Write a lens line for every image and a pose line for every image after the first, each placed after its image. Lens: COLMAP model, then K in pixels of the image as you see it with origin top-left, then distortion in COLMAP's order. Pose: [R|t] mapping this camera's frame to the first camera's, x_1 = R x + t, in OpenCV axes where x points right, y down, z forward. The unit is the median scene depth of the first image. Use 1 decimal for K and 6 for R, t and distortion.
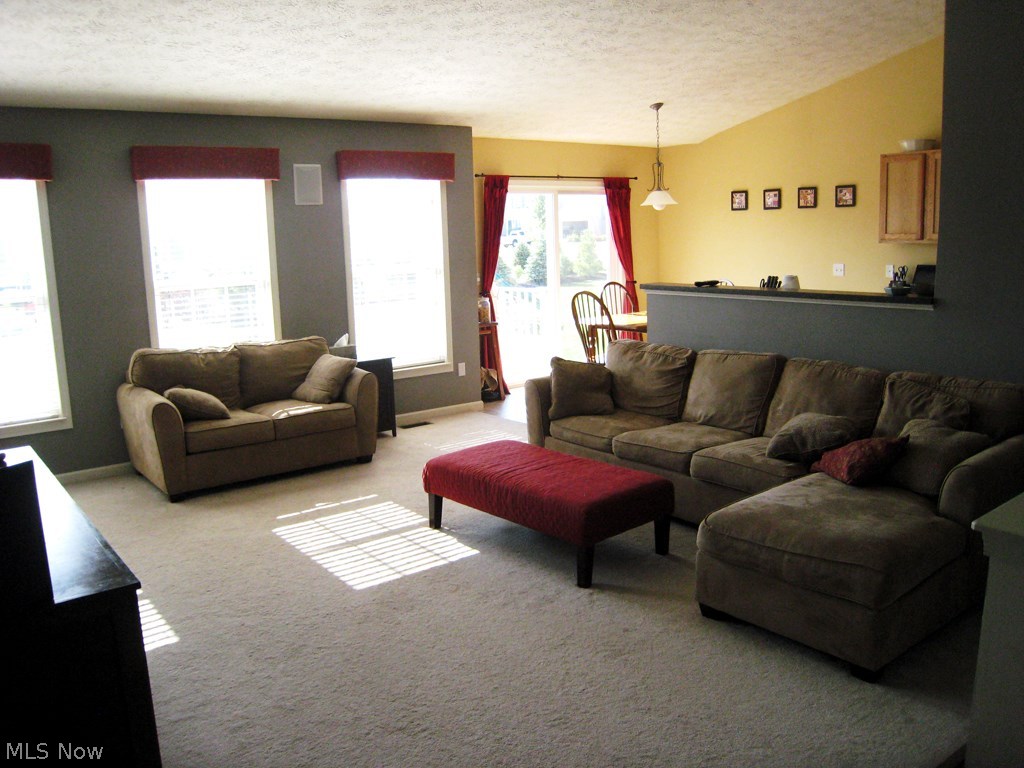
lens RADIAL K [[814.9, 0, 506.8], [0, 814.9, 383.9], [0, 0, 1]] dist [-0.096237, 0.015721]
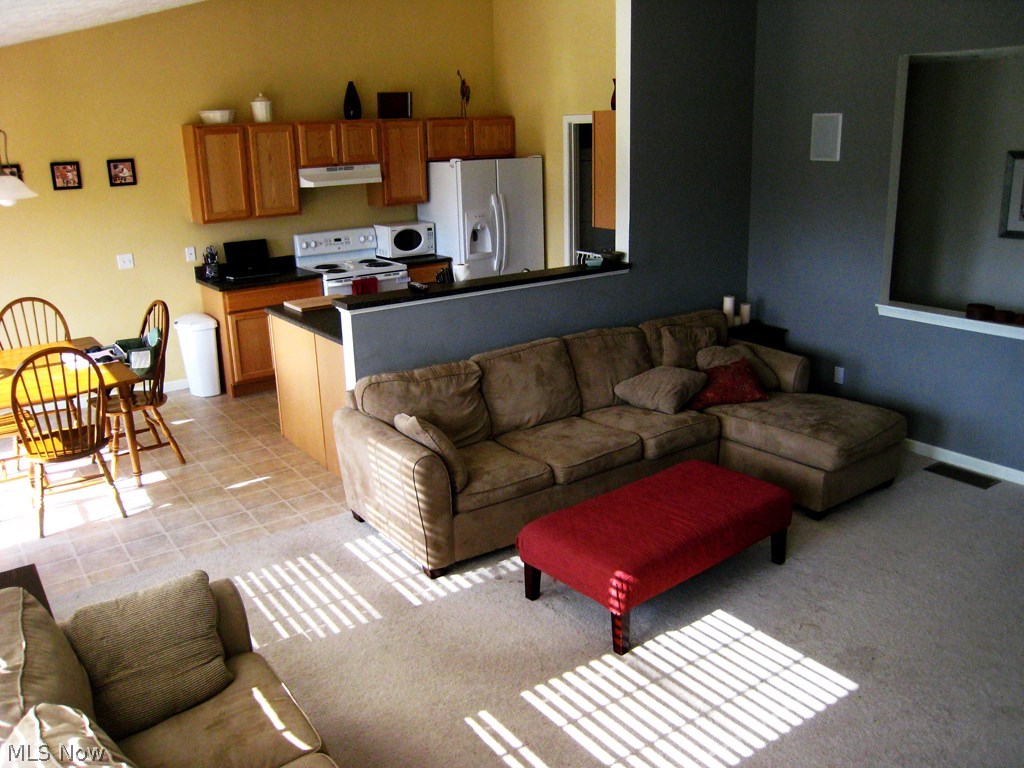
lens RADIAL K [[814.9, 0, 516.8], [0, 814.9, 379.6], [0, 0, 1]] dist [-0.096237, 0.015721]
pose [[0.037146, -0.227319, 0.973112, -0.404758], [0.218969, 0.951970, 0.214022, -0.117515], [-0.975024, 0.205131, 0.085137, 0.575998]]
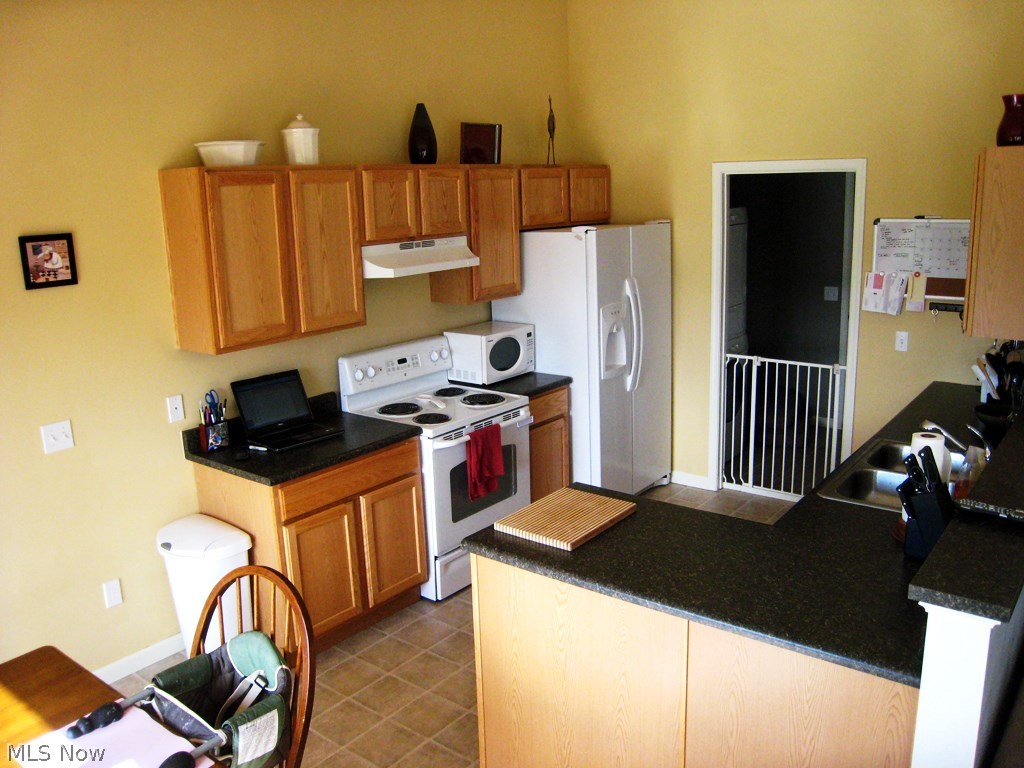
lens RADIAL K [[814.9, 0, 507.3], [0, 814.9, 380.5], [0, 0, 1]] dist [-0.096237, 0.015721]
pose [[-0.214347, -0.144847, 0.965958, -0.025098], [0.241711, 0.950319, 0.196137, -0.199747], [-0.946378, 0.275524, -0.168687, 0.862233]]
